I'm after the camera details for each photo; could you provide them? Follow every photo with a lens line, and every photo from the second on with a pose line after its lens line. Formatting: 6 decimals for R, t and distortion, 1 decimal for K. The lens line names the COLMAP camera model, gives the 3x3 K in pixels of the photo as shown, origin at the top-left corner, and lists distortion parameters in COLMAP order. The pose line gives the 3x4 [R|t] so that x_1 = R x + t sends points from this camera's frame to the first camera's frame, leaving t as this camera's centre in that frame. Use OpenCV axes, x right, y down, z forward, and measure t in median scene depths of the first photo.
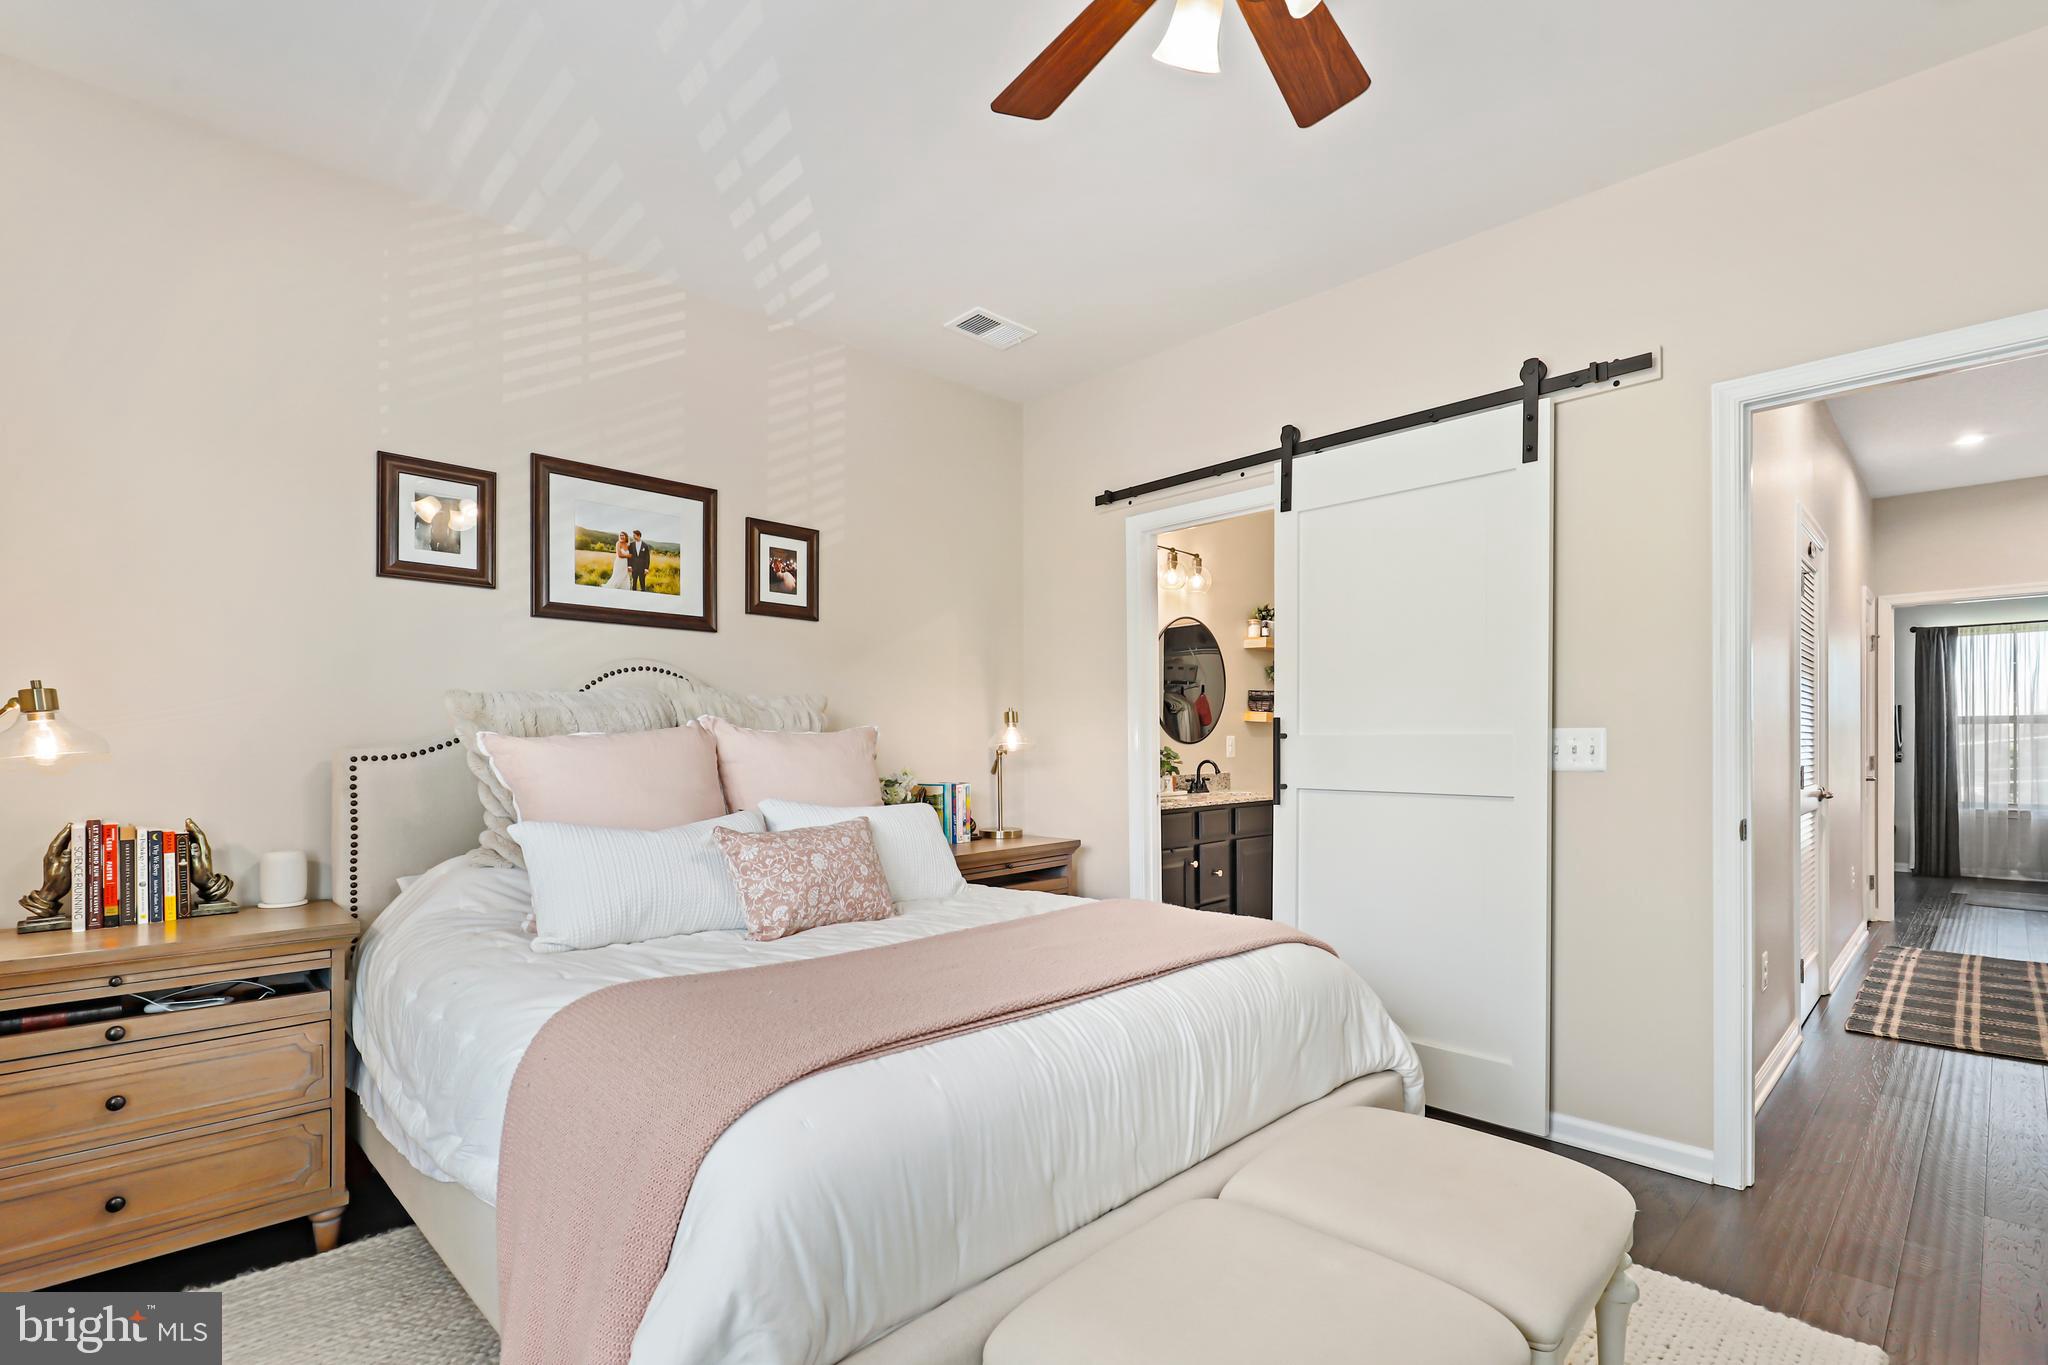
lens RADIAL K [[899.8, 0, 1056.4], [0, 899.8, 727.0], [0, 0, 1]] dist [-0.003809, -0.000001]
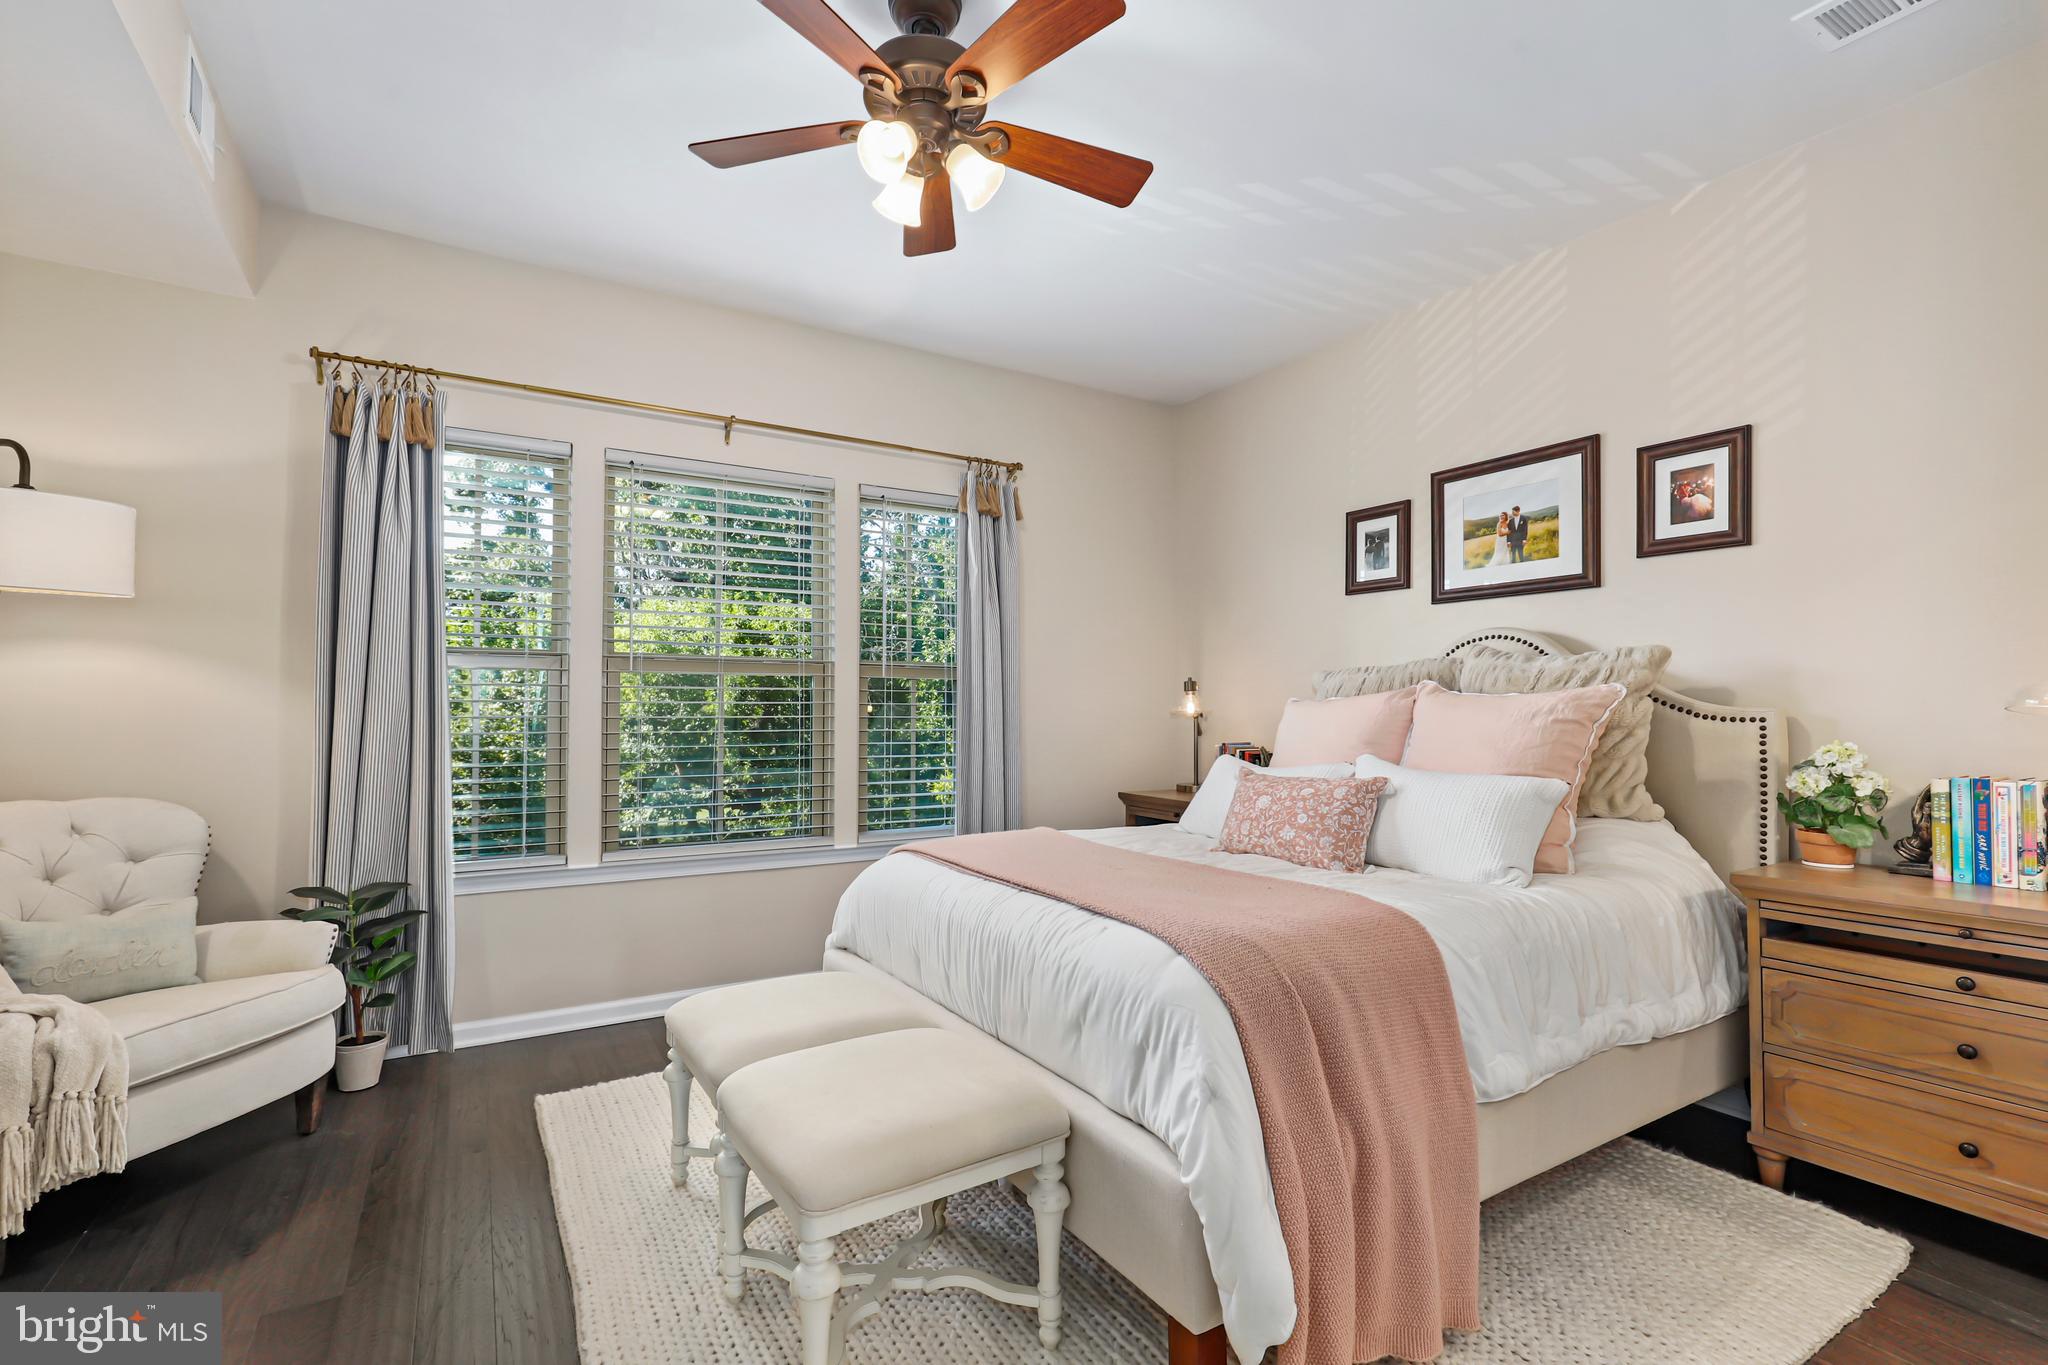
lens RADIAL K [[899.8, 0, 1021.5], [0, 899.8, 694.7], [0, 0, 1]] dist [-0.003809, -0.000001]
pose [[-0.226817, -0.006359, -0.973917, 0.700490], [0.019212, 0.999755, -0.011002, 0.005586], [0.973748, -0.021206, -0.226639, 0.660086]]
